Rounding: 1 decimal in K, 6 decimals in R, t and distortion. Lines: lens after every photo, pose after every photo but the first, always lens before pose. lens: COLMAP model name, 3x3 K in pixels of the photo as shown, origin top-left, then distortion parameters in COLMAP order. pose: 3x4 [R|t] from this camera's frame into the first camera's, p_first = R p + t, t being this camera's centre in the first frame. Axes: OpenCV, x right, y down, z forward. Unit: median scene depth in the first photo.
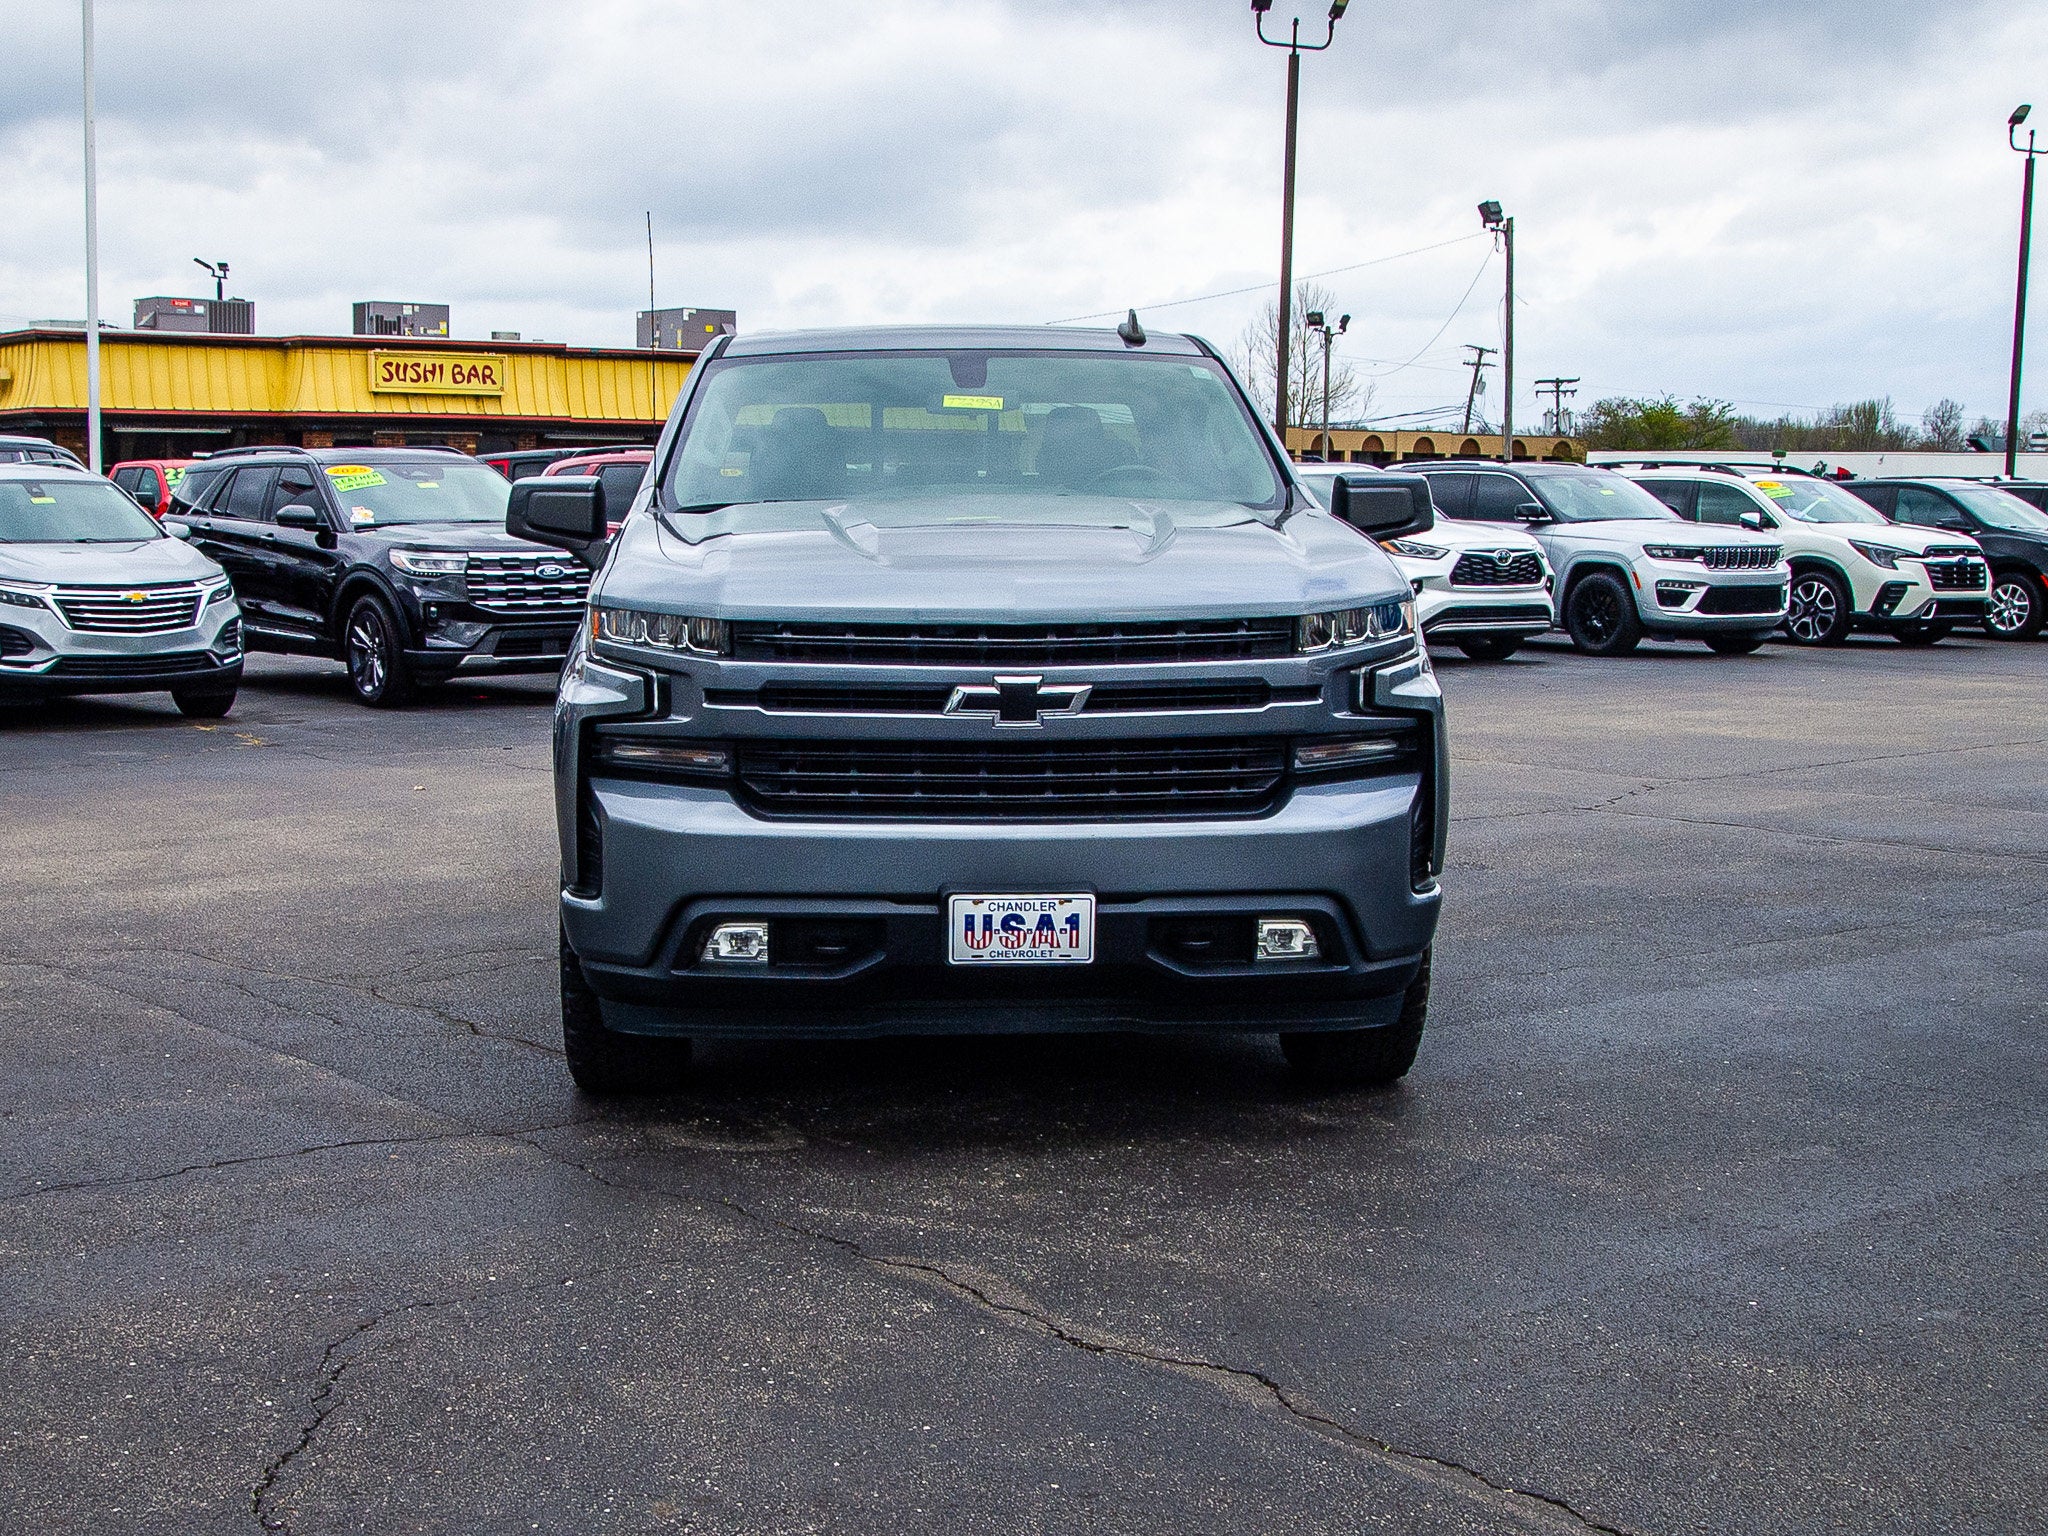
lens RADIAL K [[2941.7, 0, 1020.4], [0, 2941.7, 1057.6], [0, 0, 1]] dist [-0.066404, 0.049581]
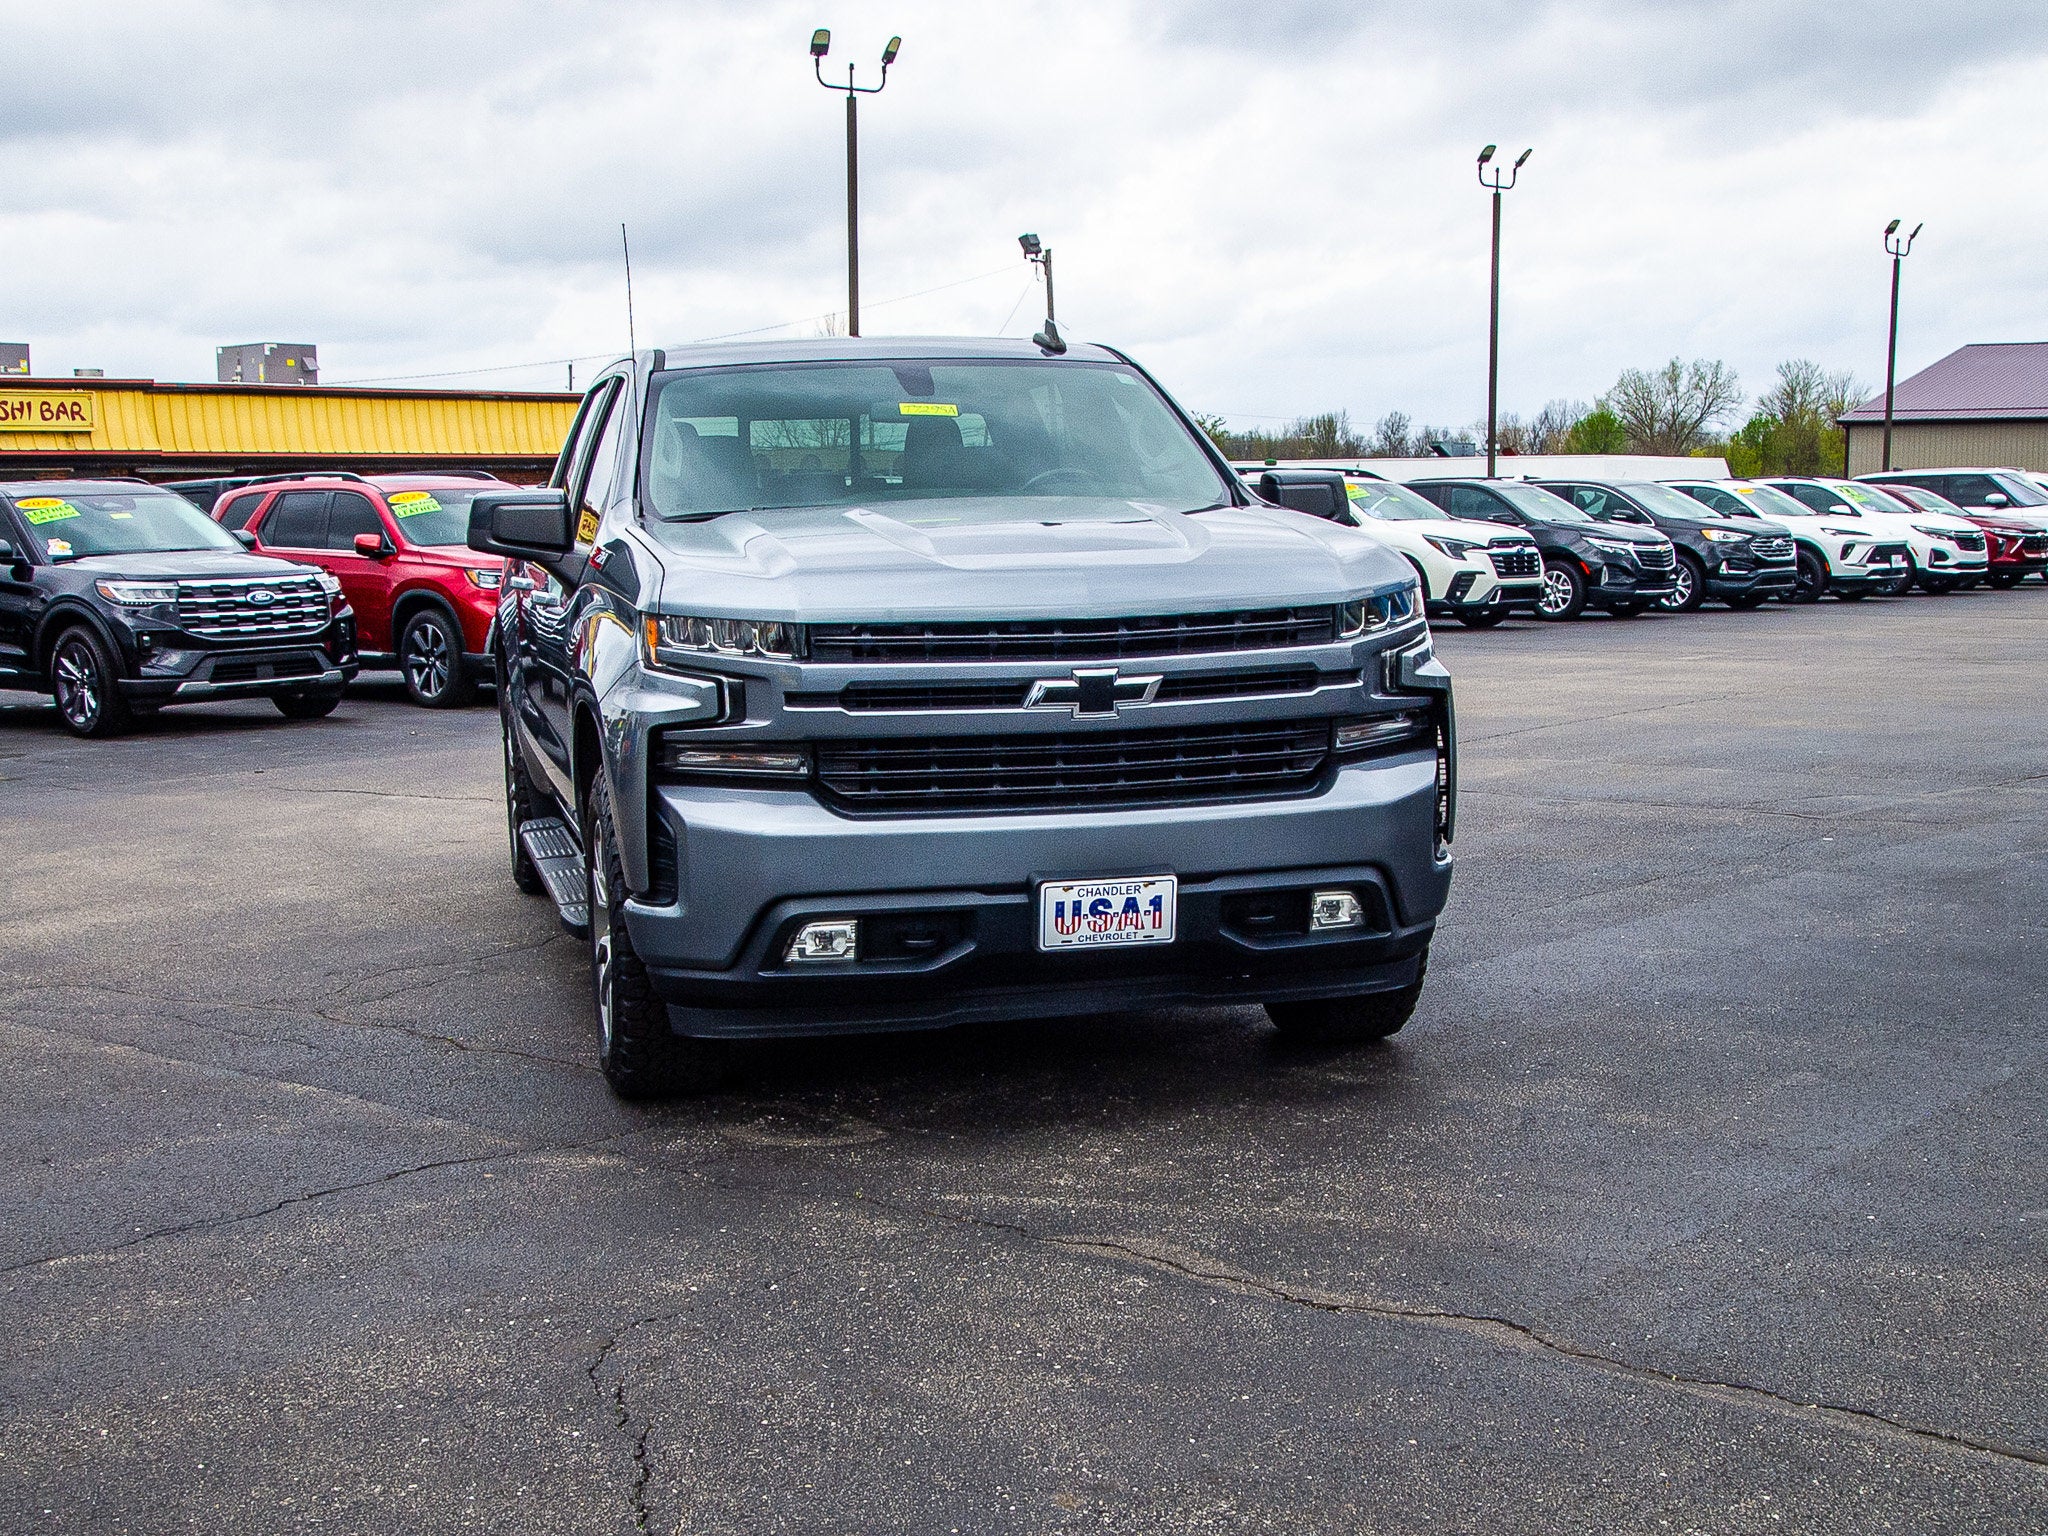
lens RADIAL K [[2717.7, 0, 1158.7], [0, 2717.7, 1049.3], [0, 0, 1]] dist [-0.032175, -0.065849]
pose [[0.975831, -0.063032, 0.209240, -0.179587], [0.061738, 0.998011, 0.012713, -0.006528], [-0.209626, 0.000512, 0.977782, 0.056901]]
